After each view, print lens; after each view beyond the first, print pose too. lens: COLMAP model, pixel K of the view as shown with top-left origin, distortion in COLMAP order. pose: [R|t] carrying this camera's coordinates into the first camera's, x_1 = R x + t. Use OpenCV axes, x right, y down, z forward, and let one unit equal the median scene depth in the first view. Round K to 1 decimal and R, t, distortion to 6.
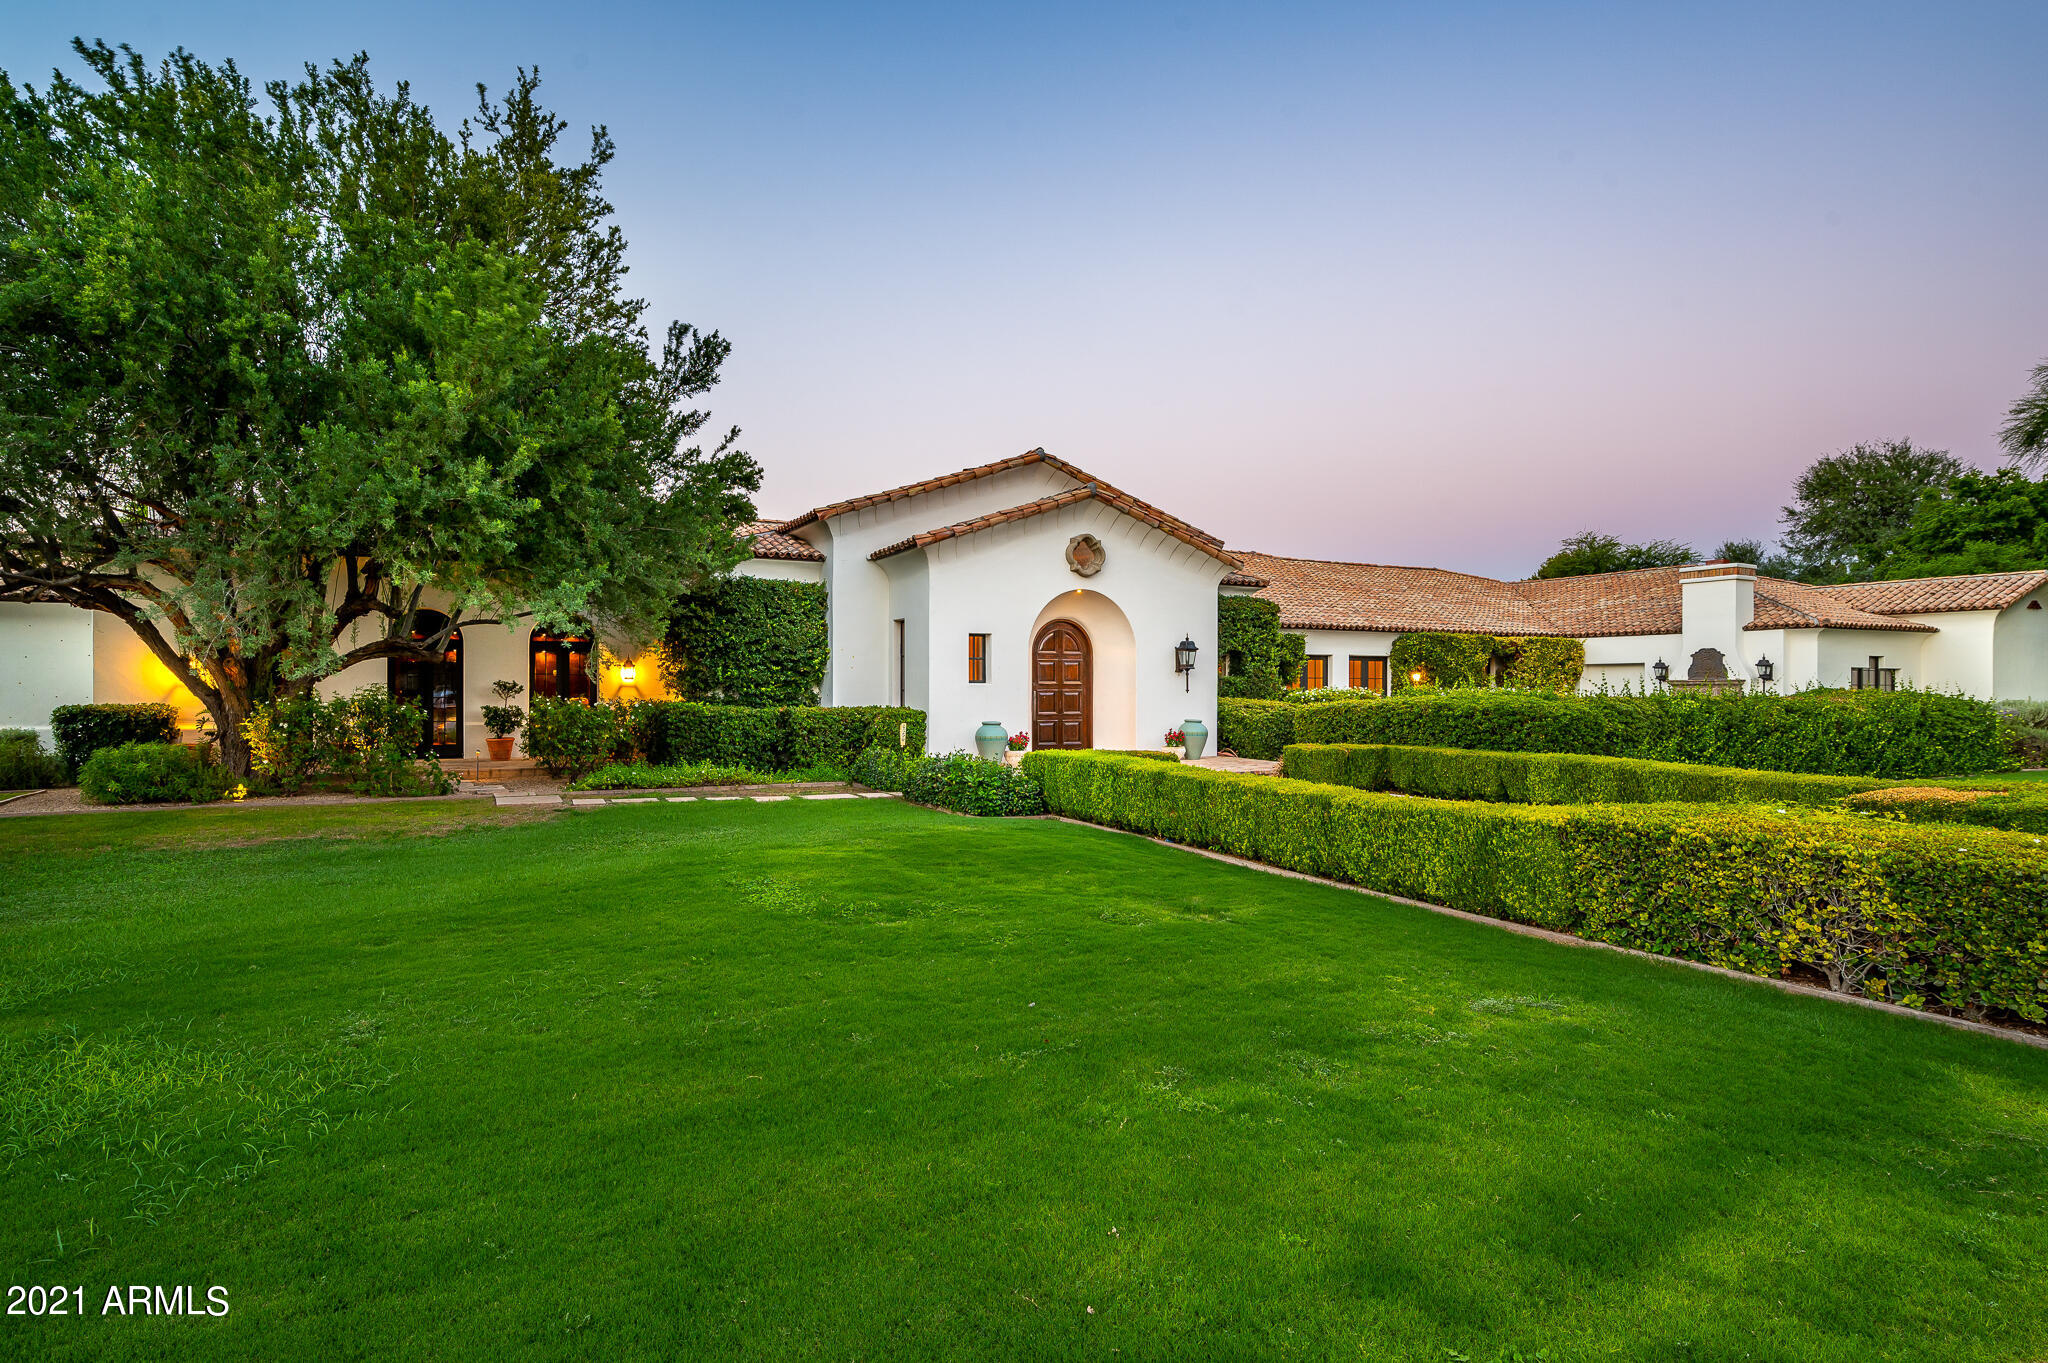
lens RADIAL K [[1041.5, 0, 1014.4], [0, 1041.5, 693.9], [0, 0, 1]] dist [0.001976, -0.001398]
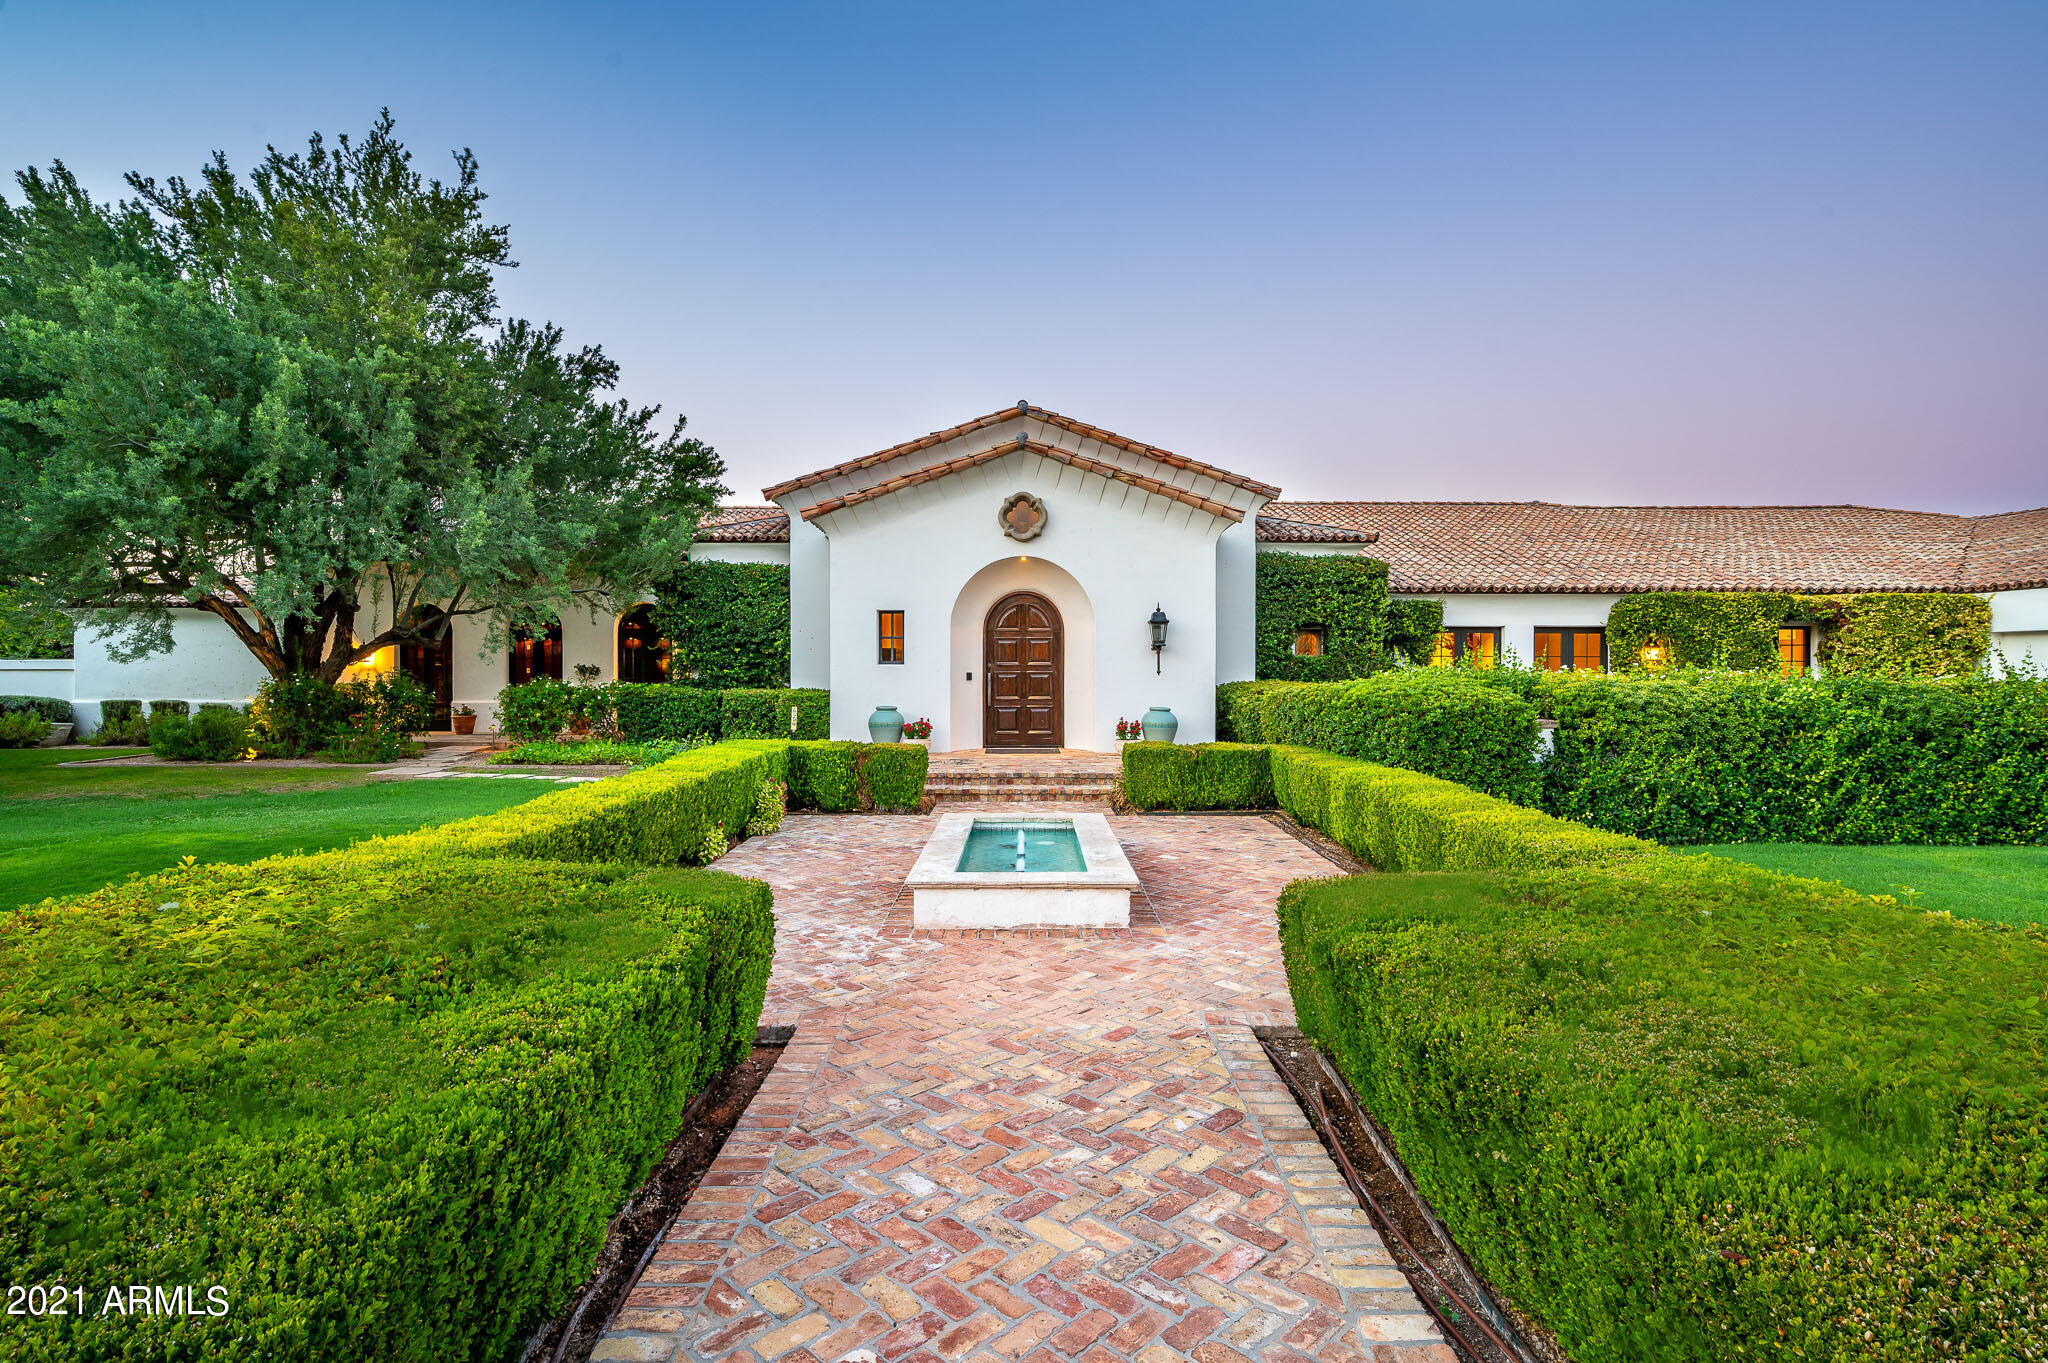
lens RADIAL K [[977.2, 0, 1033.7], [0, 977.2, 679.3], [0, 0, 1]] dist [-0.001462, 0.000070]
pose [[0.890819, 0.002412, -0.454351, 0.364507], [-0.001384, 0.999996, 0.002594, 0.000370], [0.454355, -0.001682, 0.890819, 0.227632]]
